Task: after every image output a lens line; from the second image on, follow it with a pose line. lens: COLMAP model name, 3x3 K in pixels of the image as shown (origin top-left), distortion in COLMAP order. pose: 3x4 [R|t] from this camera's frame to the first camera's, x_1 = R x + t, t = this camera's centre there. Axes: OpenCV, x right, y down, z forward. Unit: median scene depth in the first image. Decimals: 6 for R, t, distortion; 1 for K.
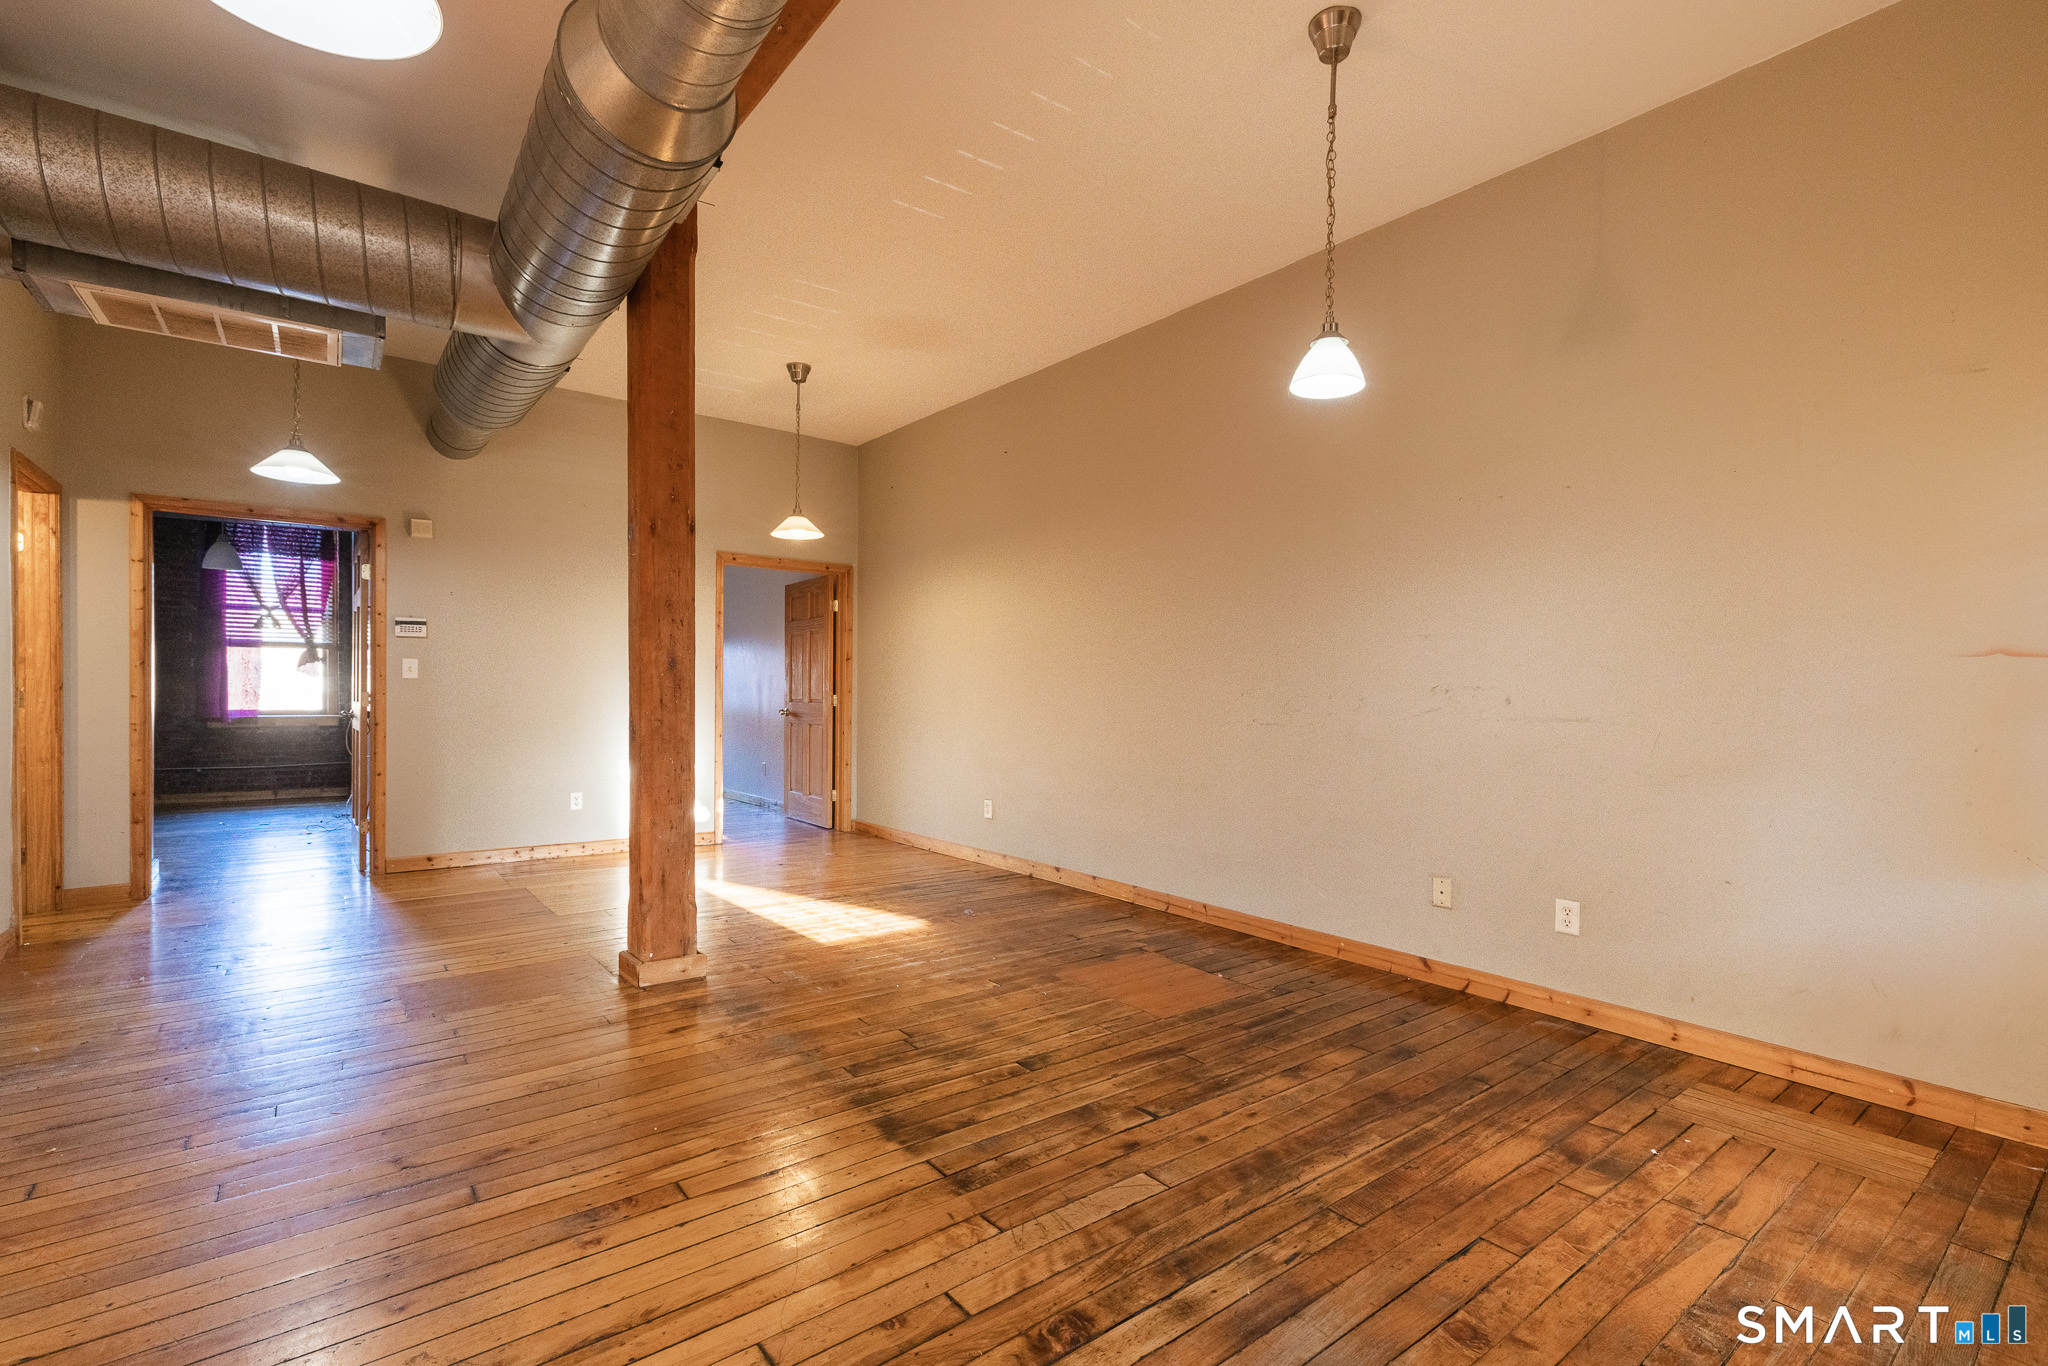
lens RADIAL K [[891.1, 0, 1005.3], [0, 891.1, 699.4], [0, 0, 1]] dist [-0.008225, 0.004475]
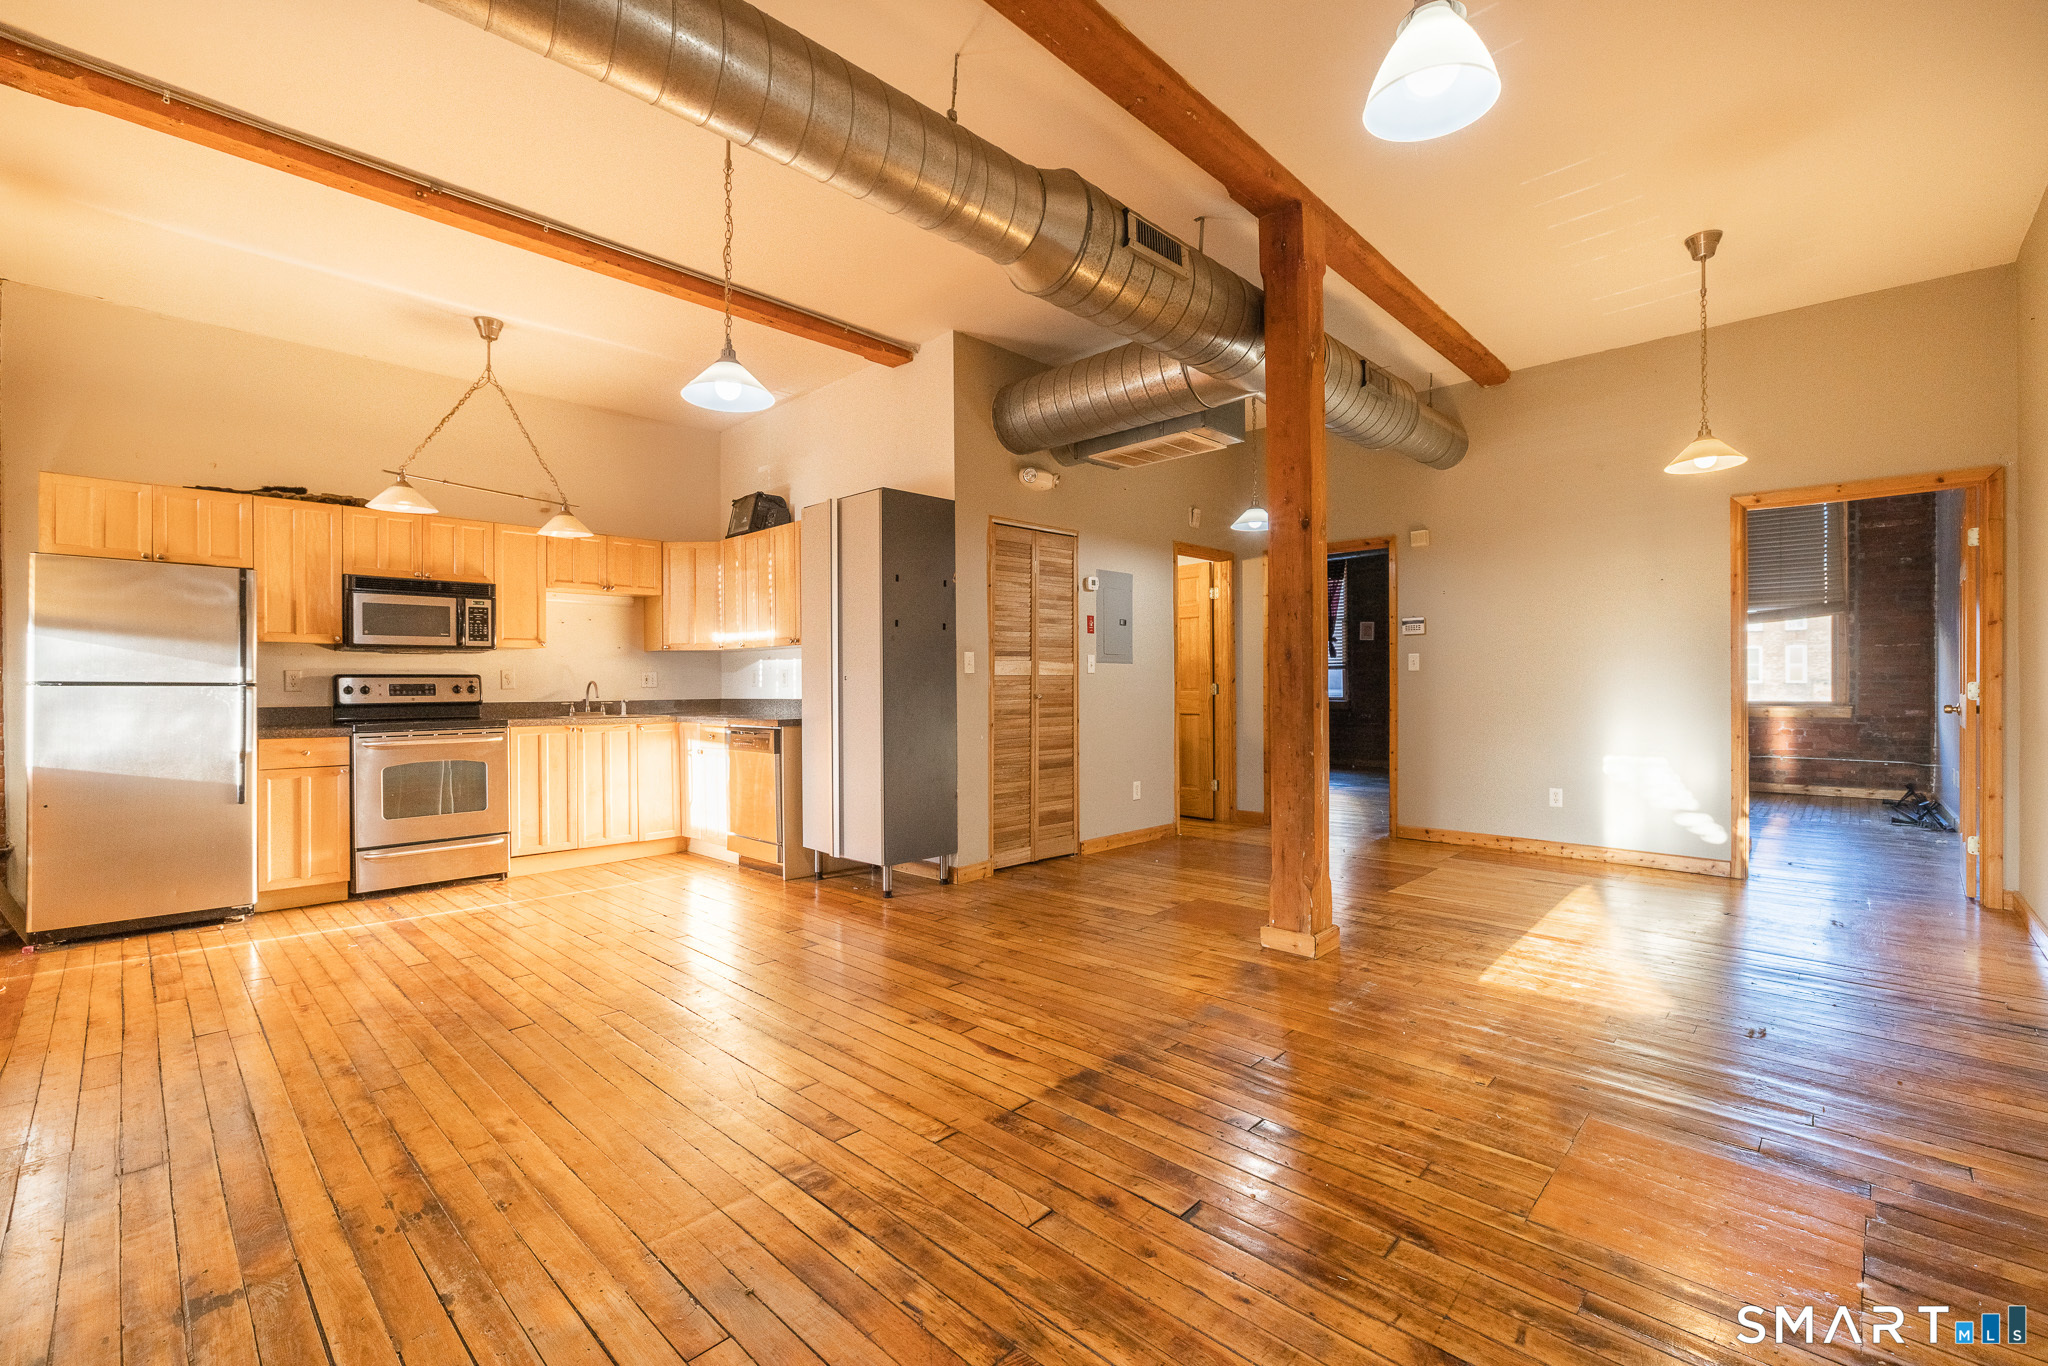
lens RADIAL K [[891.1, 0, 988.7], [0, 891.1, 682.0], [0, 0, 1]] dist [-0.008225, 0.004475]
pose [[0.146163, -0.007515, -0.989232, 0.827110], [-0.000958, 0.999970, -0.007739, 0.001219], [0.989260, 0.002079, 0.146151, 0.634848]]
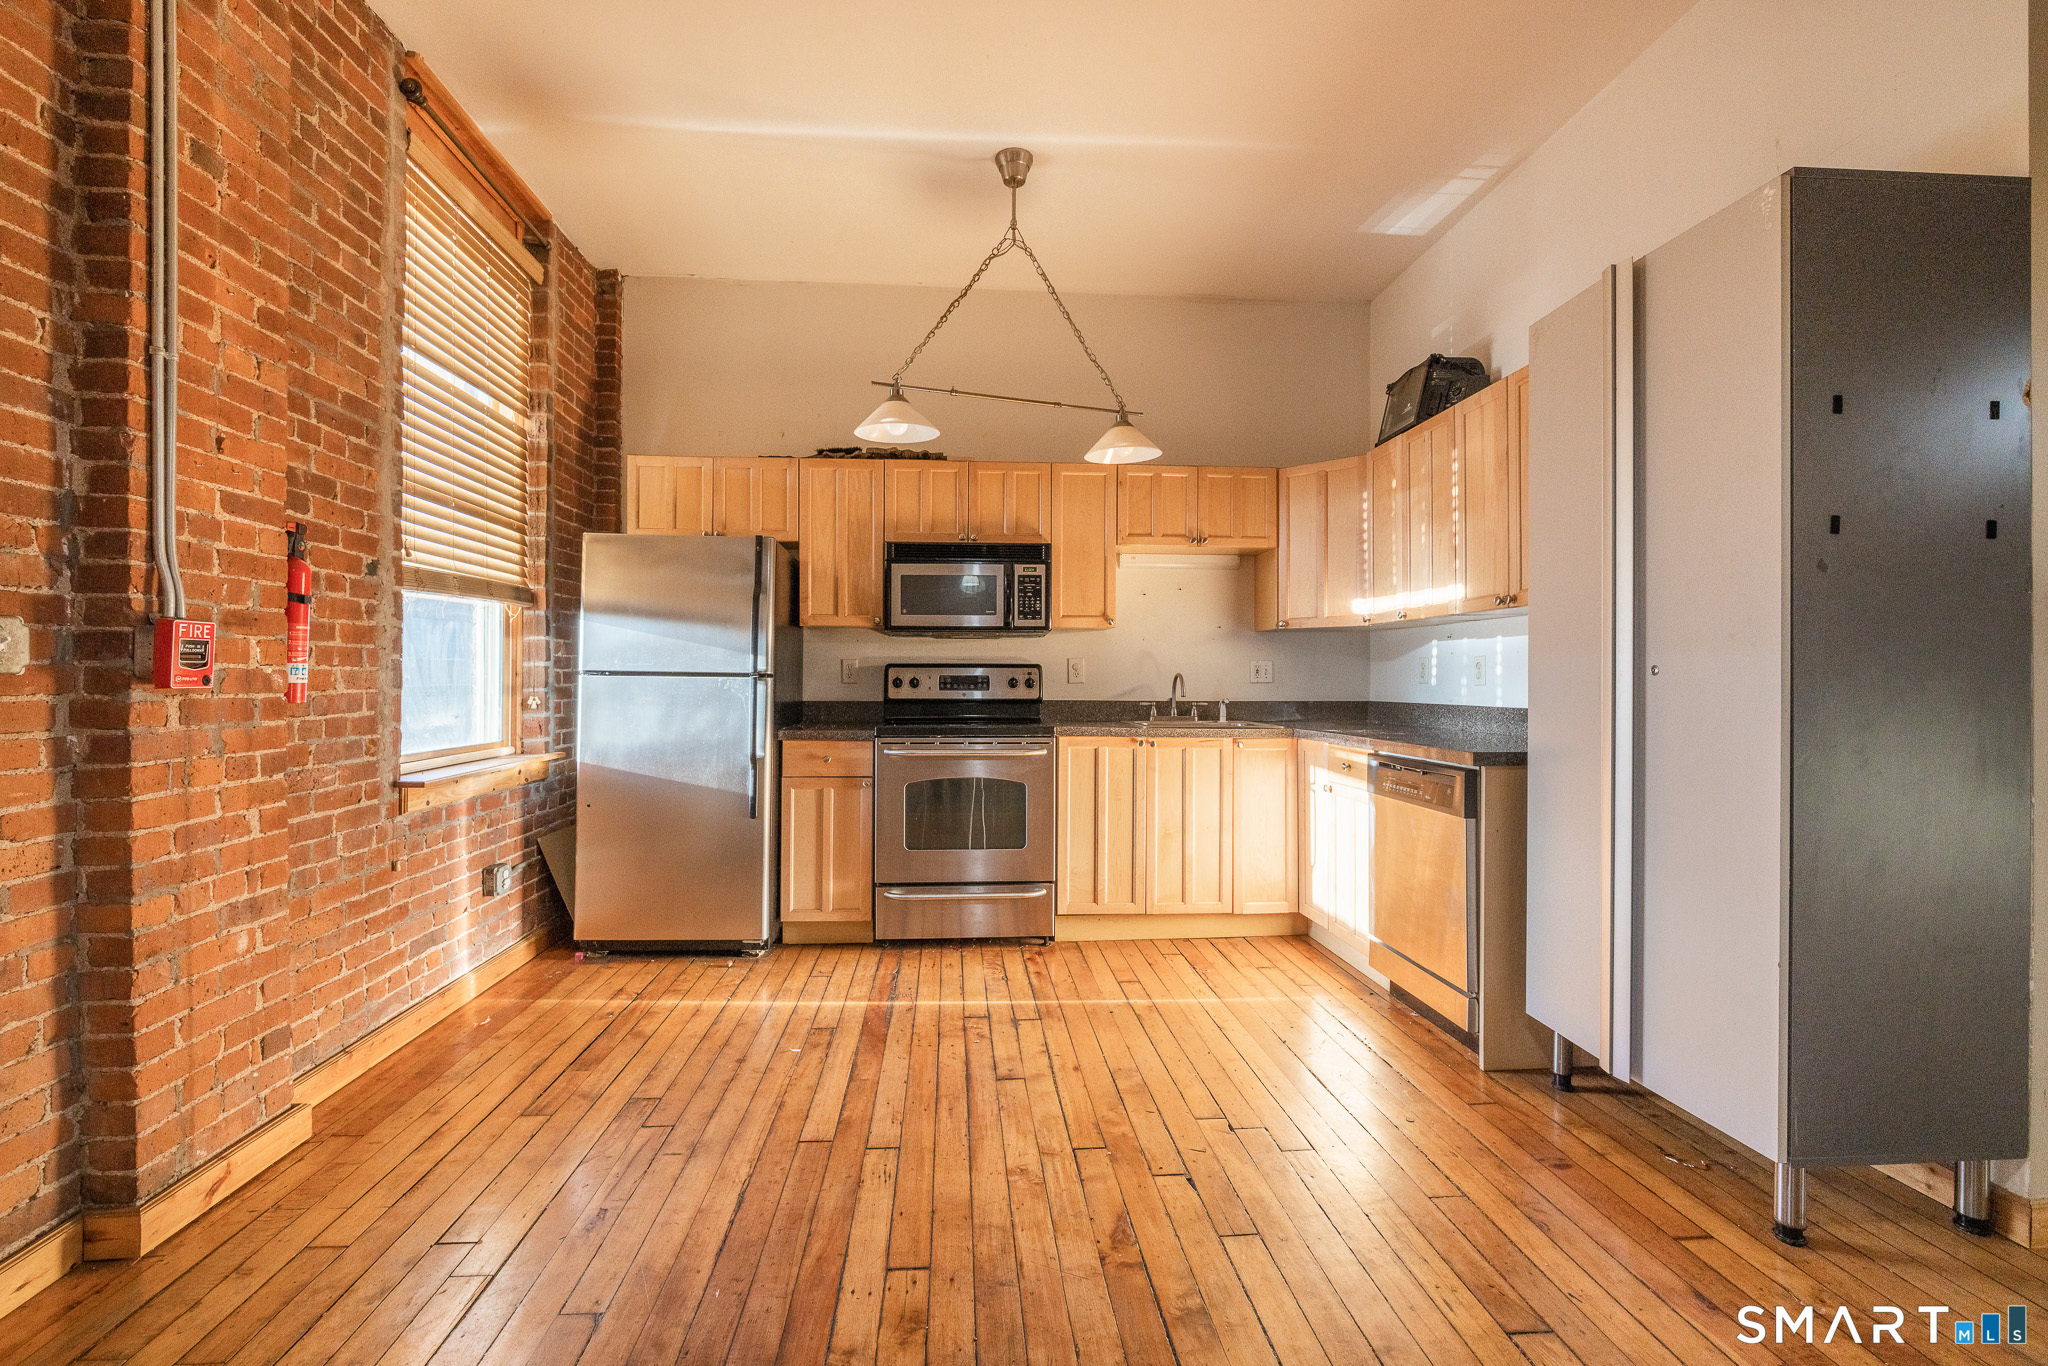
lens RADIAL K [[891.1, 0, 1006.8], [0, 891.1, 669.4], [0, 0, 1]] dist [-0.008225, 0.004475]
pose [[-0.529662, -0.012962, -0.848109, -0.095491], [-0.011095, 0.999904, -0.008352, -0.007912], [0.848136, 0.004986, -0.529755, 0.552691]]
